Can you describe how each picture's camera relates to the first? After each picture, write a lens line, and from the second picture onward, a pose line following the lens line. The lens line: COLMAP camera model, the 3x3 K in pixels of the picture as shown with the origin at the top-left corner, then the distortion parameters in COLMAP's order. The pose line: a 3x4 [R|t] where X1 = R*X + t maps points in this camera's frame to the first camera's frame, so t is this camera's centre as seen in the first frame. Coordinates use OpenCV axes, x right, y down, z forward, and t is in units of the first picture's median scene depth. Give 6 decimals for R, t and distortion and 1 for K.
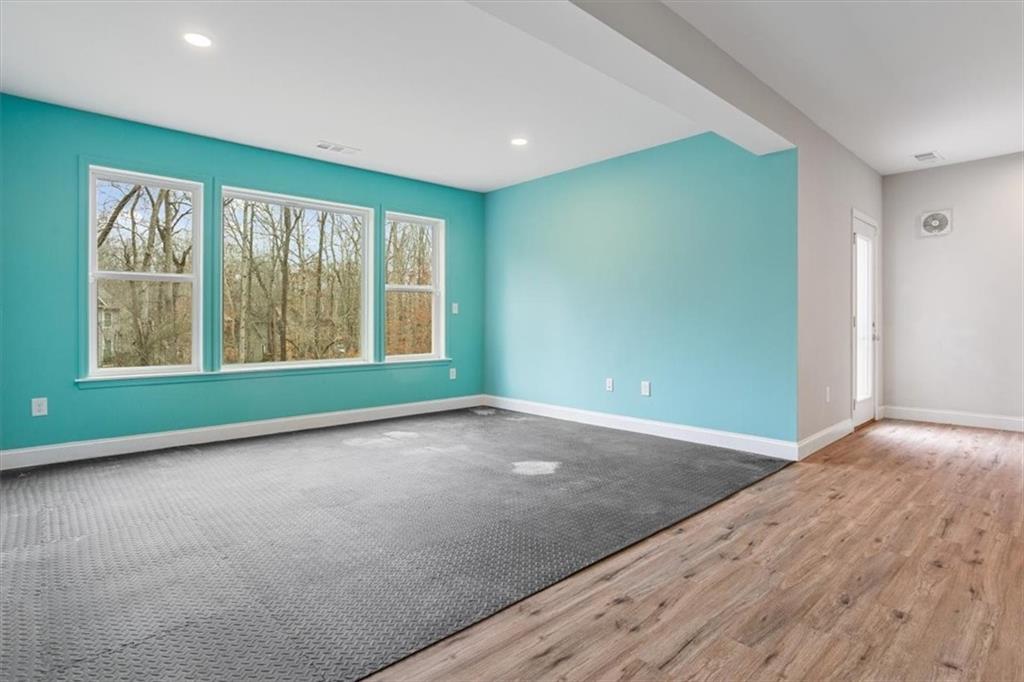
lens RADIAL K [[518.6, 0, 497.2], [0, 518.6, 308.9], [0, 0, 1]] dist [-0.036249, 0.012127]
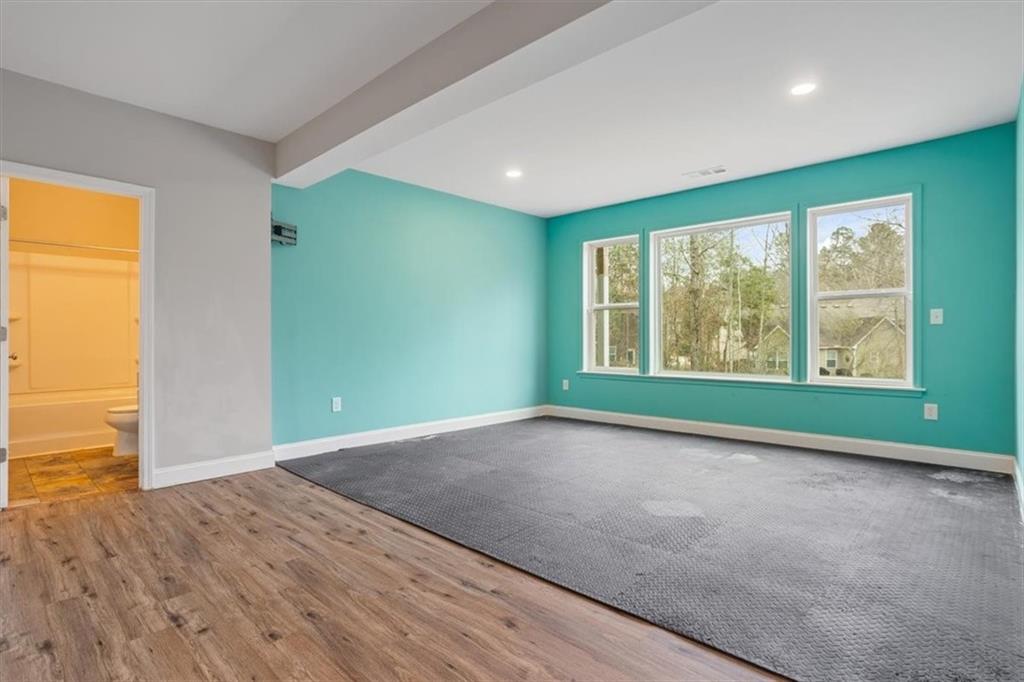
lens RADIAL K [[494.0, 0, 515.5], [0, 494.0, 334.3], [0, 0, 1]] dist [-0.027343, 0.001130]
pose [[0.110567, -0.003791, -0.993861, 1.545585], [0.032207, 0.999481, -0.000230, 0.014348], [0.993347, -0.031983, 0.110631, 1.185089]]
